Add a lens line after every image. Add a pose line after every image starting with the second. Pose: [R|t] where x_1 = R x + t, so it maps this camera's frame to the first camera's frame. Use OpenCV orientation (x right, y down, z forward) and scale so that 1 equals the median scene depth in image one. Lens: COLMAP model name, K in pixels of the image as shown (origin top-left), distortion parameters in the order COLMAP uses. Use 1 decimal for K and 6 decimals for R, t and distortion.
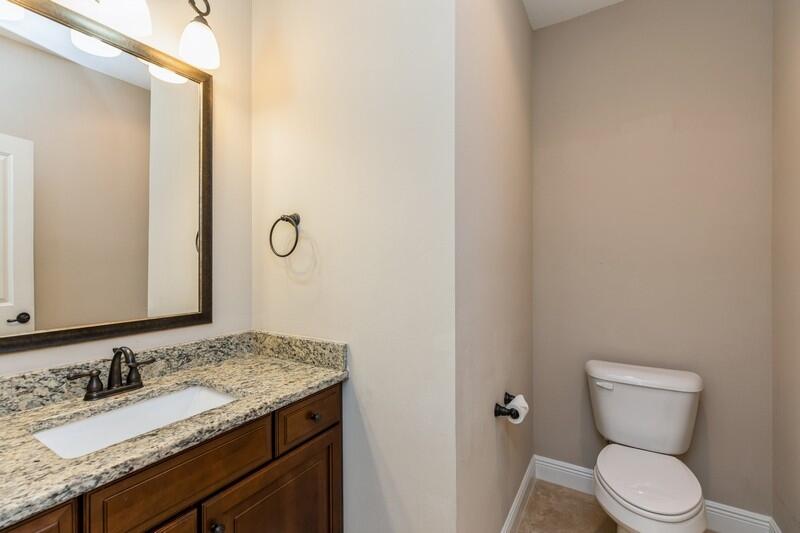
lens RADIAL K [[359.9, 0, 400.1], [0, 359.9, 269.2], [0, 0, 1]] dist [0.007916, -0.001746]
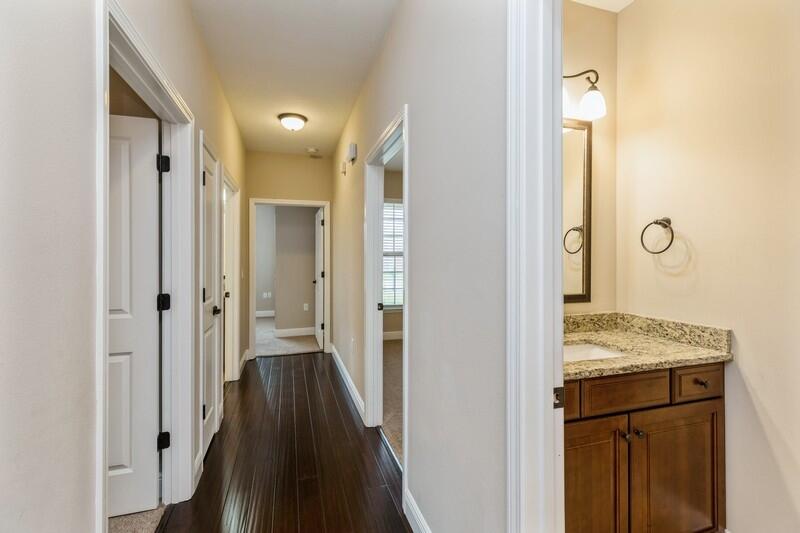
lens RADIAL K [[359.9, 0, 398.9], [0, 359.9, 259.2], [0, 0, 1]] dist [0.007916, -0.001746]
pose [[0.750792, 0.003864, -0.660528, -0.188930], [-0.015679, 0.999805, -0.011973, 0.015359], [0.660353, 0.019346, 0.750706, -0.580641]]
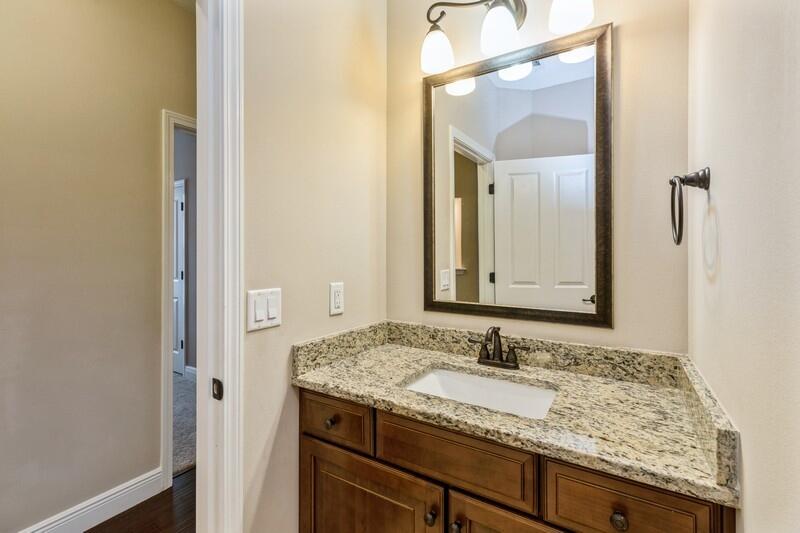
lens RADIAL K [[359.9, 0, 391.6], [0, 359.9, 254.7], [0, 0, 1]] dist [0.007916, -0.001746]
pose [[-0.021011, 0.003747, -0.999772, 0.335152], [-0.019693, 0.999797, 0.004161, -0.012085], [0.999585, 0.019775, -0.020933, 0.592017]]
